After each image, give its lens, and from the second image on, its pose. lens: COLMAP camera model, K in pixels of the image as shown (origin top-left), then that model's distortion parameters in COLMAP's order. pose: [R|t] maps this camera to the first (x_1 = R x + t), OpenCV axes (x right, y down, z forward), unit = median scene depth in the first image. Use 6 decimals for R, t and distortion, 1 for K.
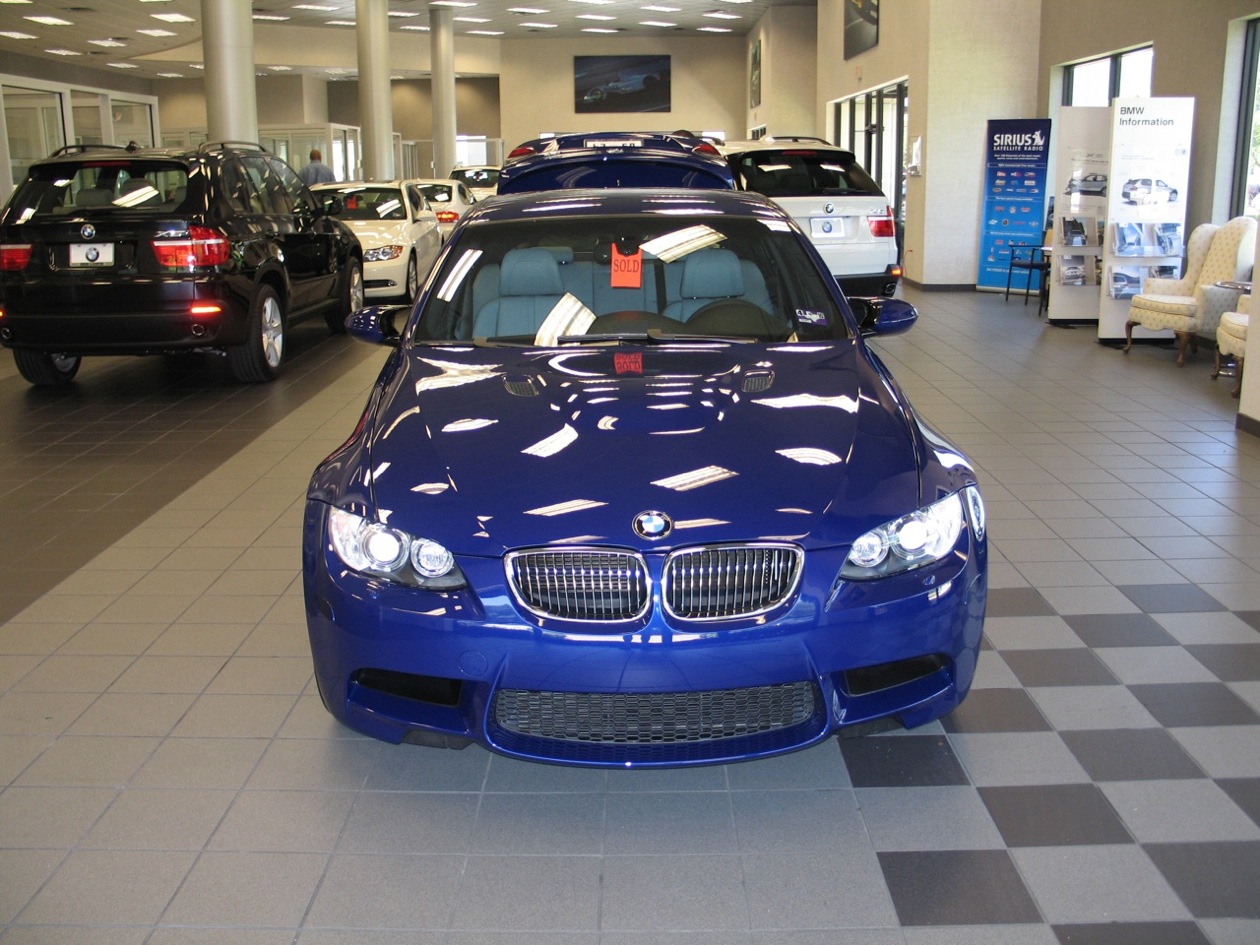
lens RADIAL K [[1281.6, 0, 628.3], [0, 1281.6, 480.1], [0, 0, 1]] dist [-0.060730, 0.000000]
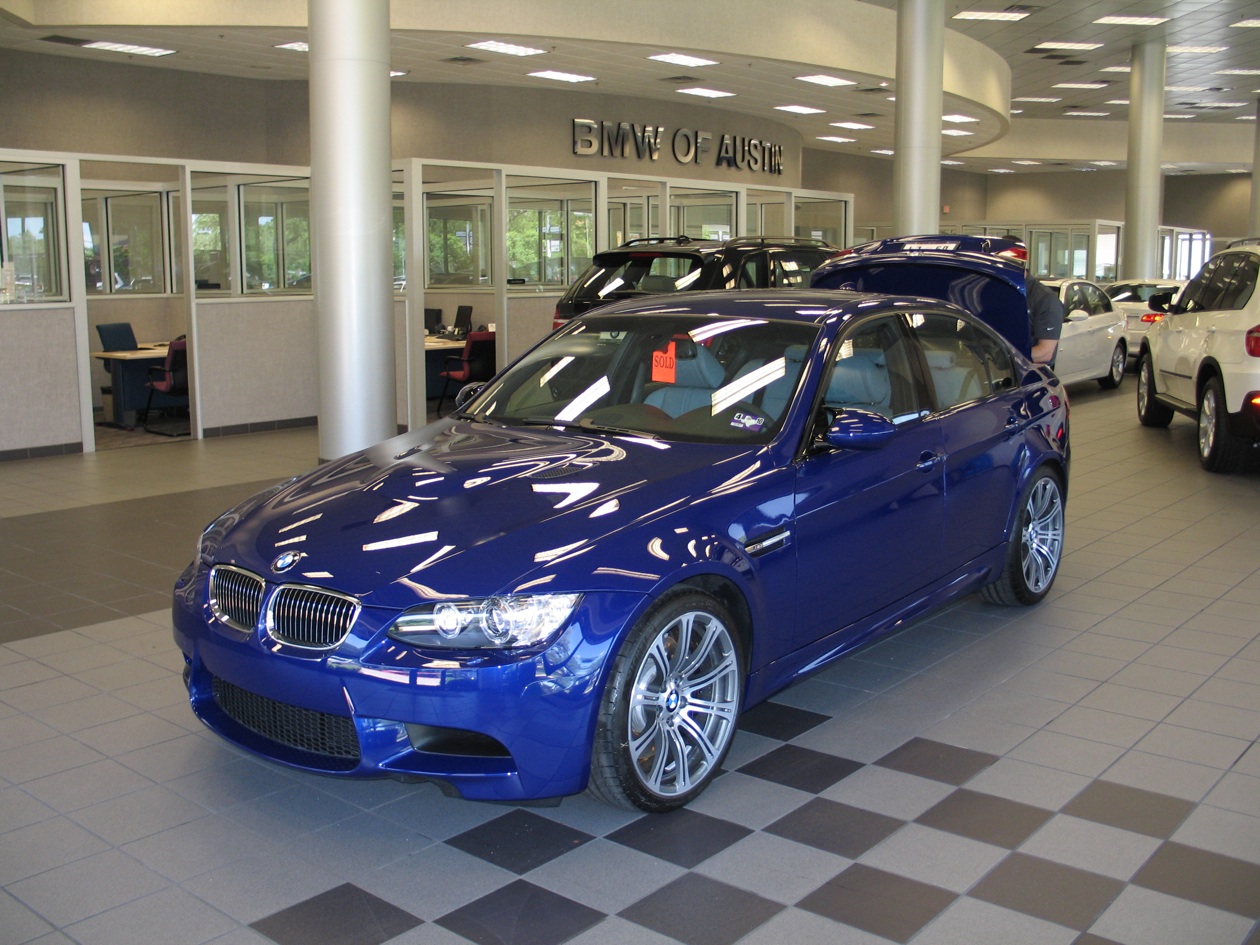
lens RADIAL K [[1281.6, 0, 633.9], [0, 1281.6, 471.3], [0, 0, 1]] dist [-0.060730, 0.000000]
pose [[0.788675, 0.112249, -0.604477, 0.218786], [-0.157035, 0.987358, -0.021537, -0.017691], [0.594418, 0.111910, 0.796331, 0.049117]]
